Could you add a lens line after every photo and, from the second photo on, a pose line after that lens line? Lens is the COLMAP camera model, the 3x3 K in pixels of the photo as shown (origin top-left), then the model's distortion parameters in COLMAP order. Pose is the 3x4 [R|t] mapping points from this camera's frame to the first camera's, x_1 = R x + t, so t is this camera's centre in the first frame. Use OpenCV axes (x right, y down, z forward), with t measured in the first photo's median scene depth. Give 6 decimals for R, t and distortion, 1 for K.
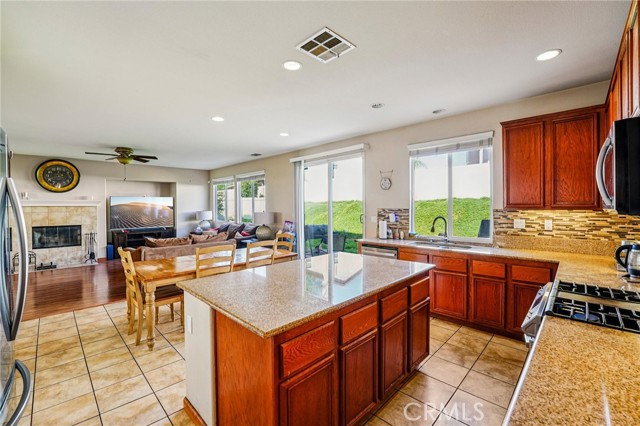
lens RADIAL K [[275.3, 0, 318.9], [0, 275.3, 209.0], [0, 0, 1]] dist [-0.014392, 0.000798]
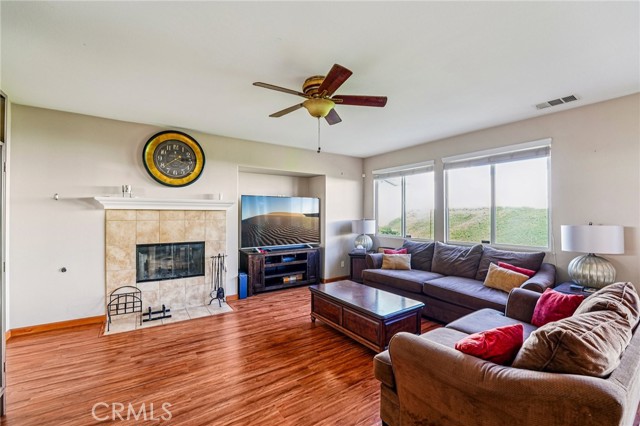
lens RADIAL K [[275.3, 0, 319.7], [0, 275.3, 215.0], [0, 0, 1]] dist [-0.014392, 0.000798]
pose [[0.983858, 0.007970, -0.178776, -0.520886], [-0.009590, 0.999920, -0.008198, 0.002708], [0.178696, 0.009781, 0.983856, 0.452817]]
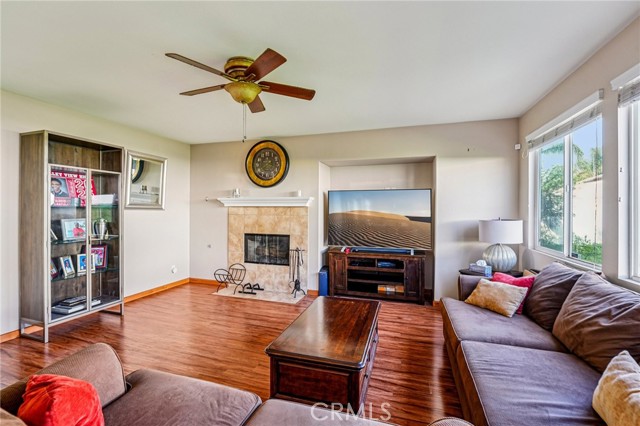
lens RADIAL K [[289.5, 0, 319.7], [0, 289.5, 212.0], [0, 0, 1]] dist [-0.004538, -0.000383]
pose [[0.451179, 0.014145, -0.892321, -0.214319], [-0.017191, 0.999827, 0.007157, -0.003736], [0.892268, 0.012111, 0.451344, 0.756036]]
